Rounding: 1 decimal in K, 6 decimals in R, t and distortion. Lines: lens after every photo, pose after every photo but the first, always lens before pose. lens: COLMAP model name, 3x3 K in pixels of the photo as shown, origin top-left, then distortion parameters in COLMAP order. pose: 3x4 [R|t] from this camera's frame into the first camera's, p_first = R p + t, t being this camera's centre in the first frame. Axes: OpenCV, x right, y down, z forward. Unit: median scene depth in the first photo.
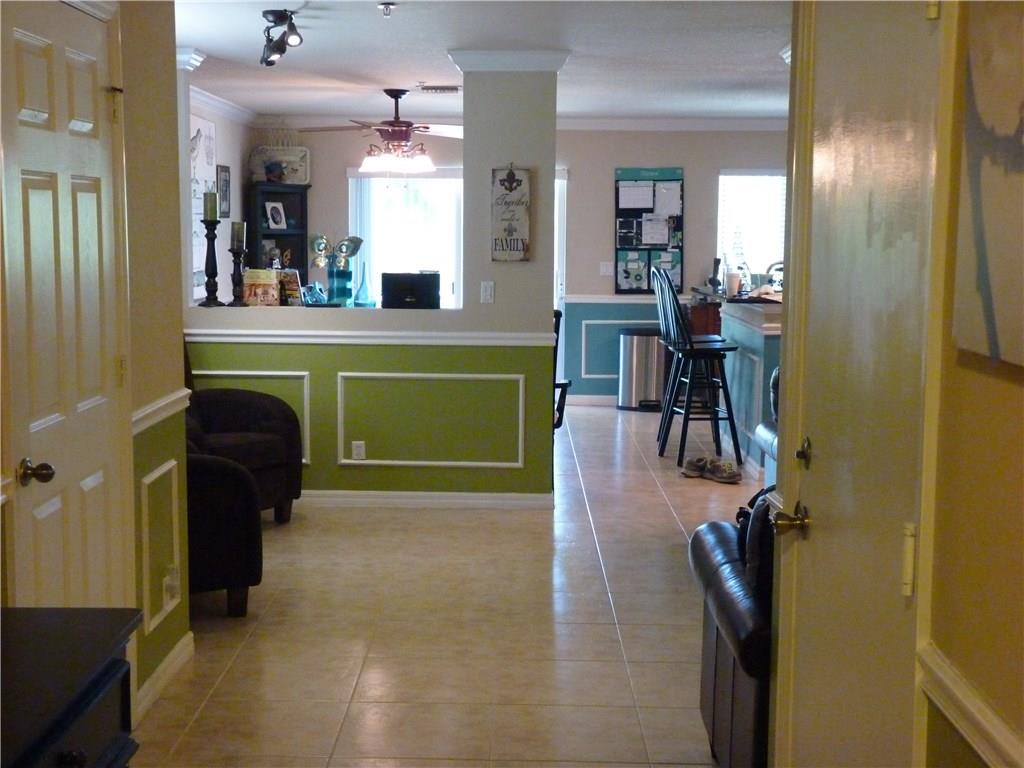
lens RADIAL K [[1423.4, 0, 513.8], [0, 1423.4, 385.0], [0, 0, 1]] dist [0.007165, 0.000000]
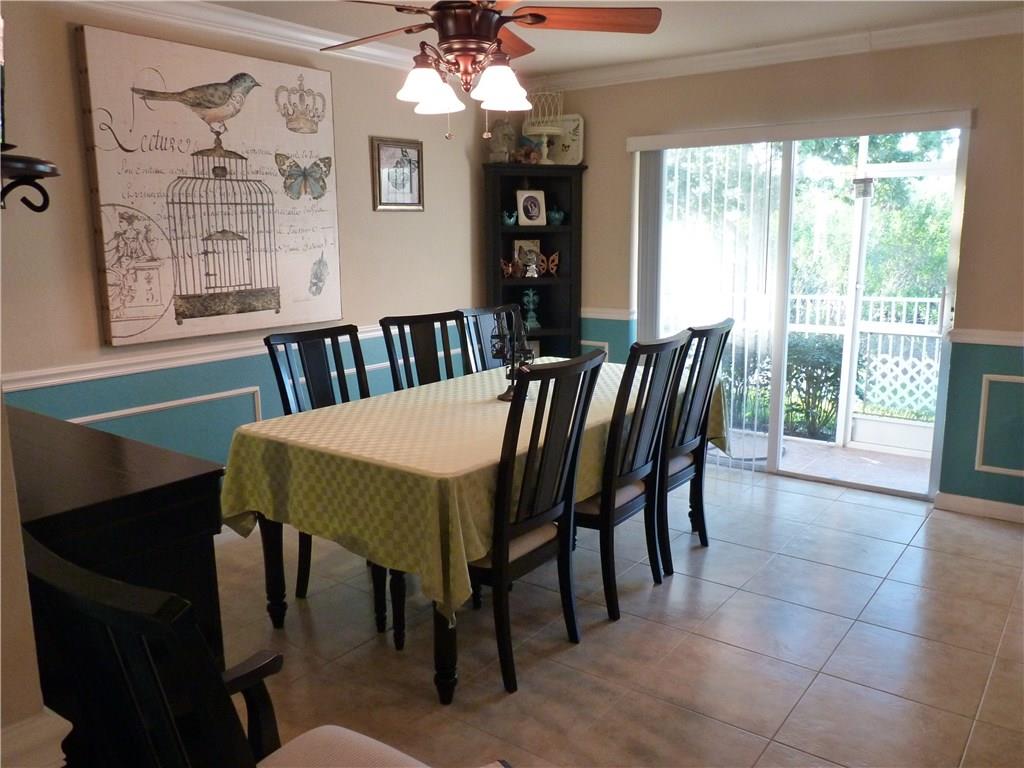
lens RADIAL K [[823.2, 0, 506.3], [0, 823.2, 386.0], [0, 0, 1]] dist [-0.025073, 0.009491]
pose [[0.799293, 0.094467, -0.593470, 0.092007], [-0.048465, 0.994483, 0.093025, -0.062968], [0.598984, -0.045592, 0.799462, 0.621466]]
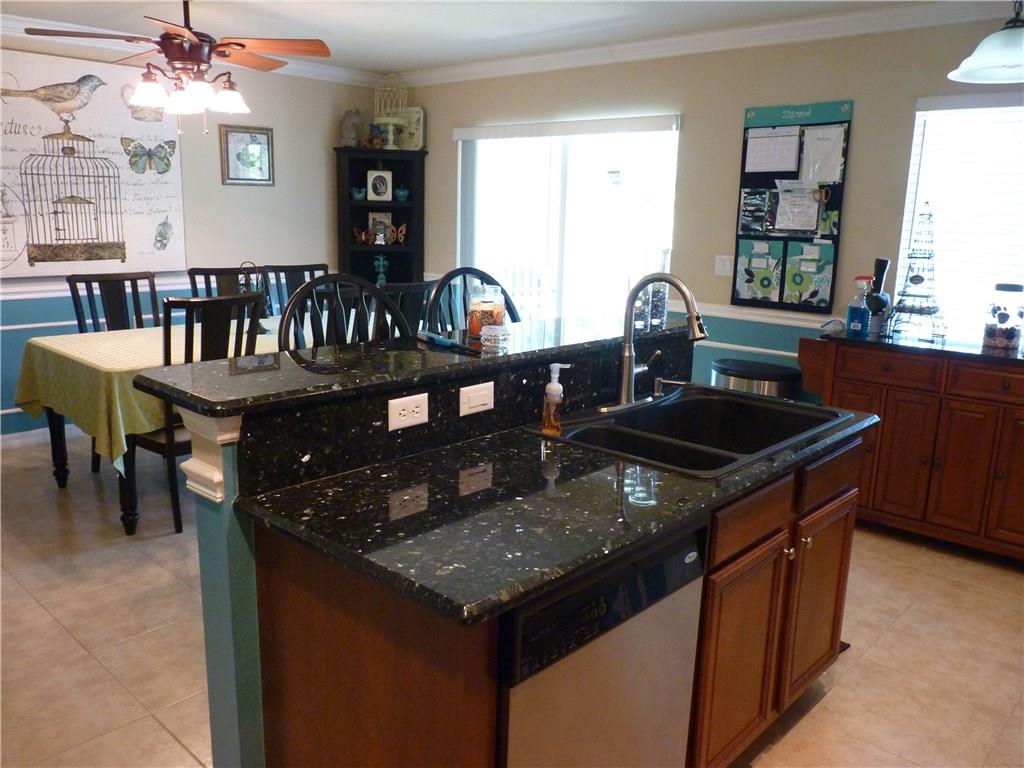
lens RADIAL K [[823.2, 0, 512.0], [0, 823.2, 383.6], [0, 0, 1]] dist [-0.025073, 0.009491]
pose [[0.737394, 0.152431, -0.658038, 0.254264], [-0.092199, 0.987800, 0.125500, -0.066584], [0.669140, -0.031872, 0.742452, 0.650533]]
